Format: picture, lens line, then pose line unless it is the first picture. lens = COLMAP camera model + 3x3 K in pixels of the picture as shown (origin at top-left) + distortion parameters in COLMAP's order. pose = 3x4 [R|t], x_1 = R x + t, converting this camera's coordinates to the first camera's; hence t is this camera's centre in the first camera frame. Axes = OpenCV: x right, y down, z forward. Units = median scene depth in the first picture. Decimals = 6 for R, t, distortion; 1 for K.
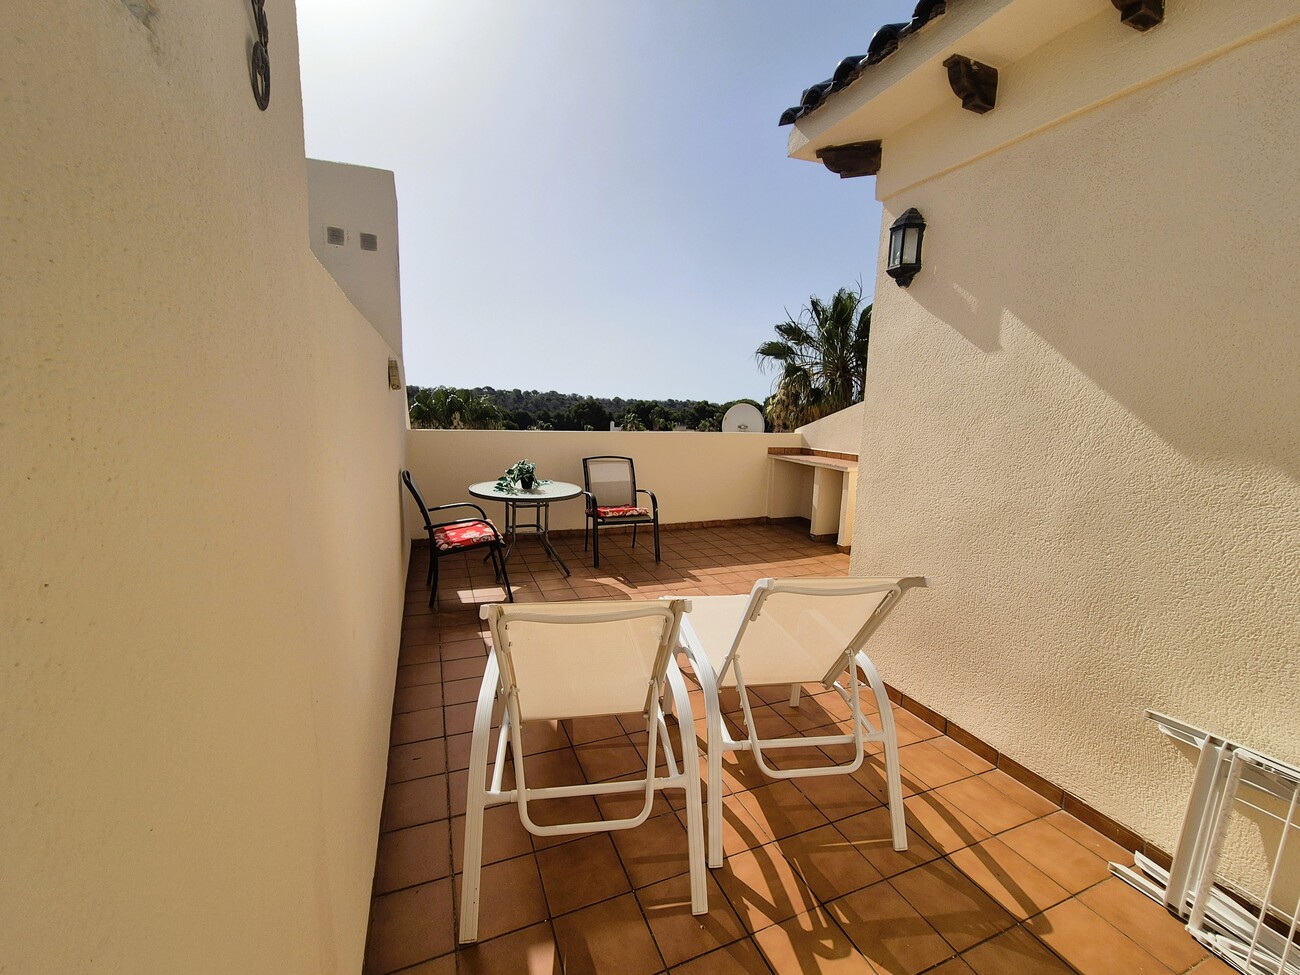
lens RADIAL K [[537.9, 0, 652.7], [0, 537.9, 489.8], [0, 0, 1]] dist [-0.001971, 0.002857]
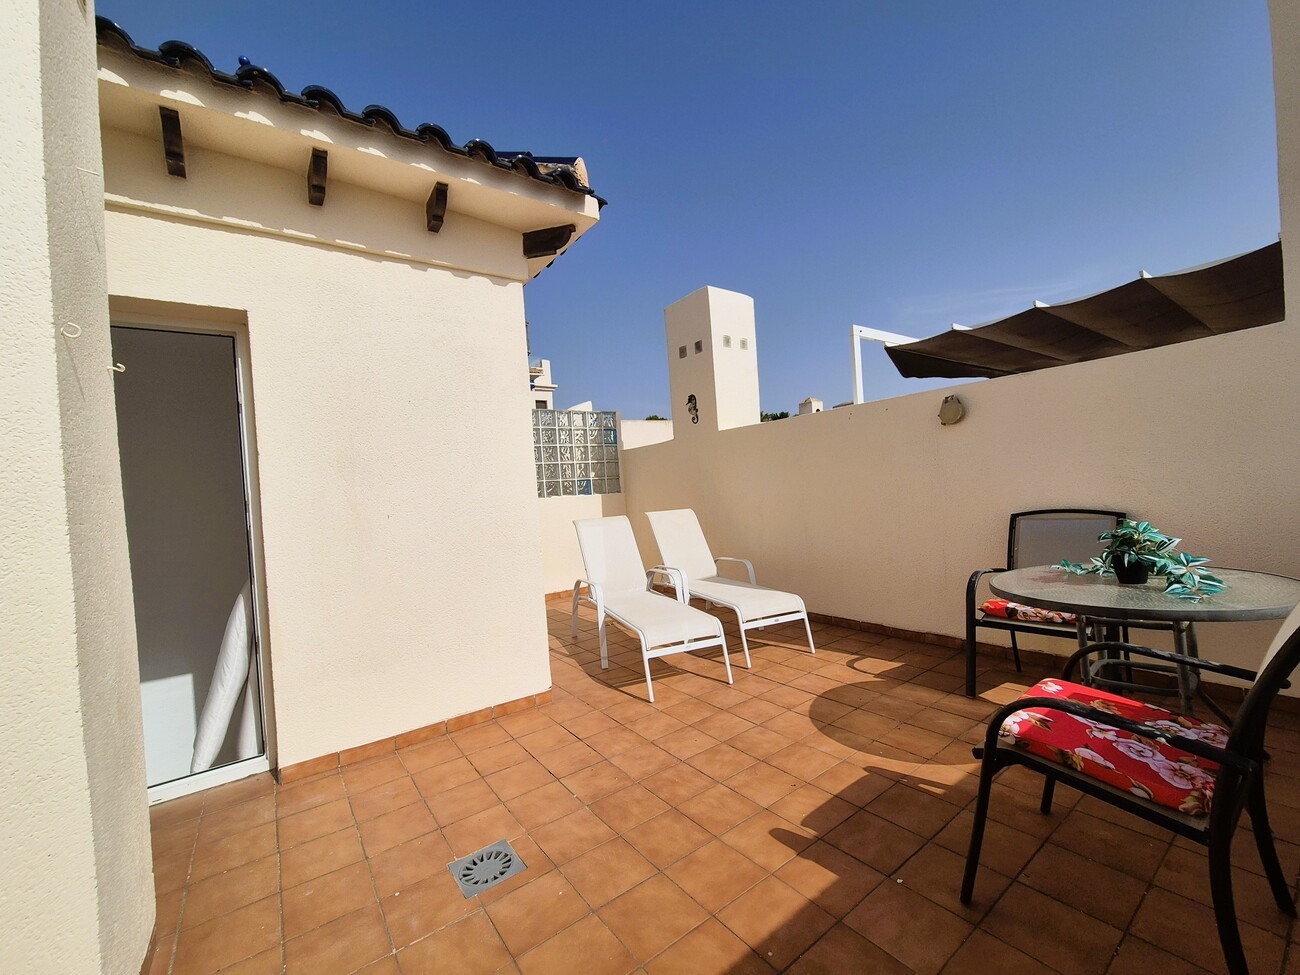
lens RADIAL K [[537.9, 0, 652.7], [0, 537.9, 489.8], [0, 0, 1]] dist [-0.001971, 0.002857]
pose [[-0.969576, 0.036559, -0.242047, 0.223469], [0.002414, 0.990165, 0.139884, -0.122930], [0.244780, 0.135043, -0.960128, 1.119509]]
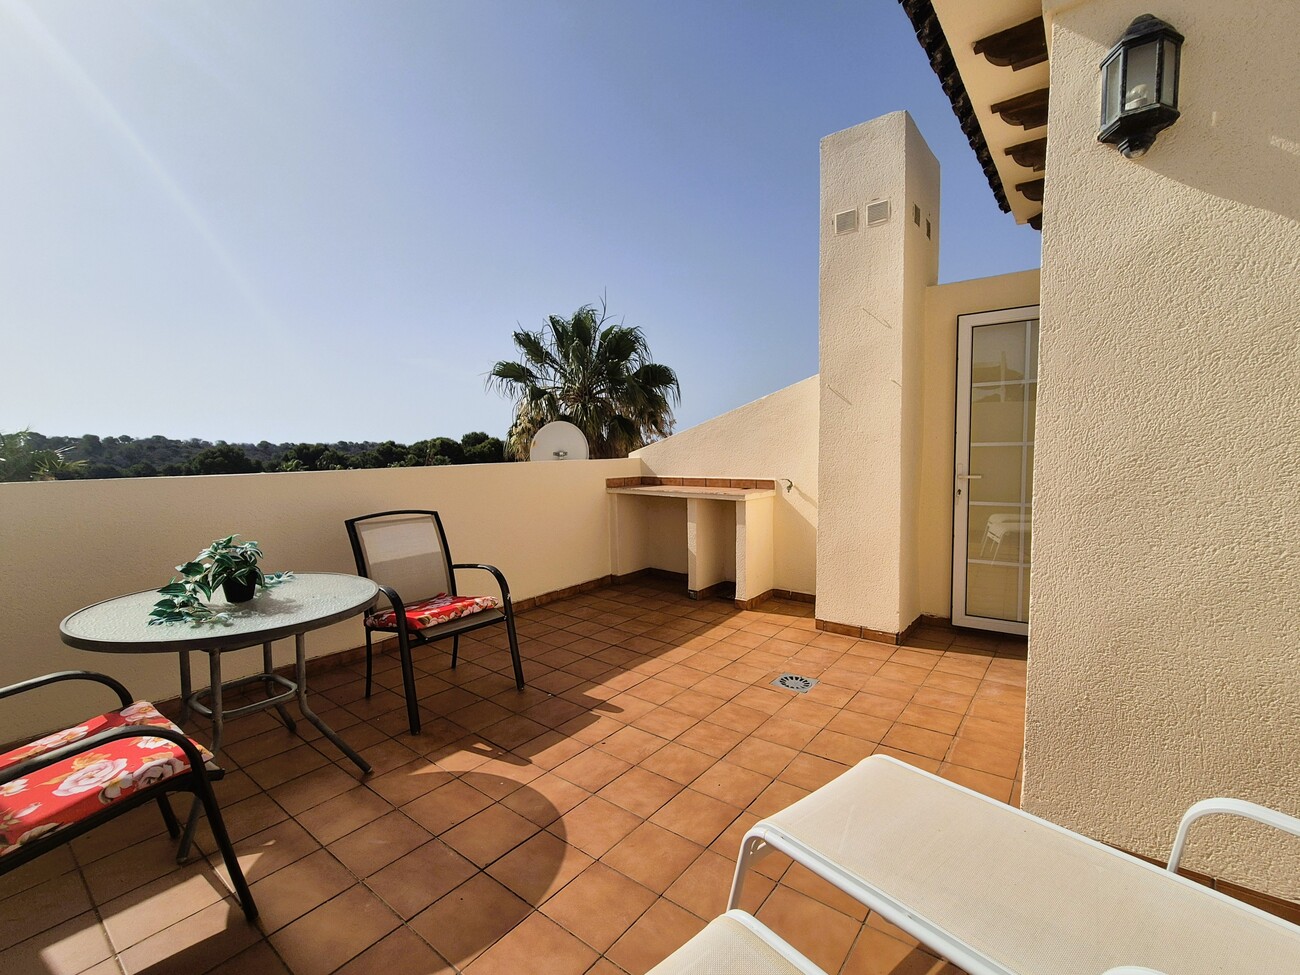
lens RADIAL K [[579.7, 0, 650.0], [0, 579.7, 487.5], [0, 0, 1]] dist [-0.000784, 0.004143]
pose [[0.865963, -0.077590, 0.494053, -0.145471], [0.116413, 0.992028, -0.048249, -0.027457], [-0.486371, 0.099296, 0.868092, 0.354591]]
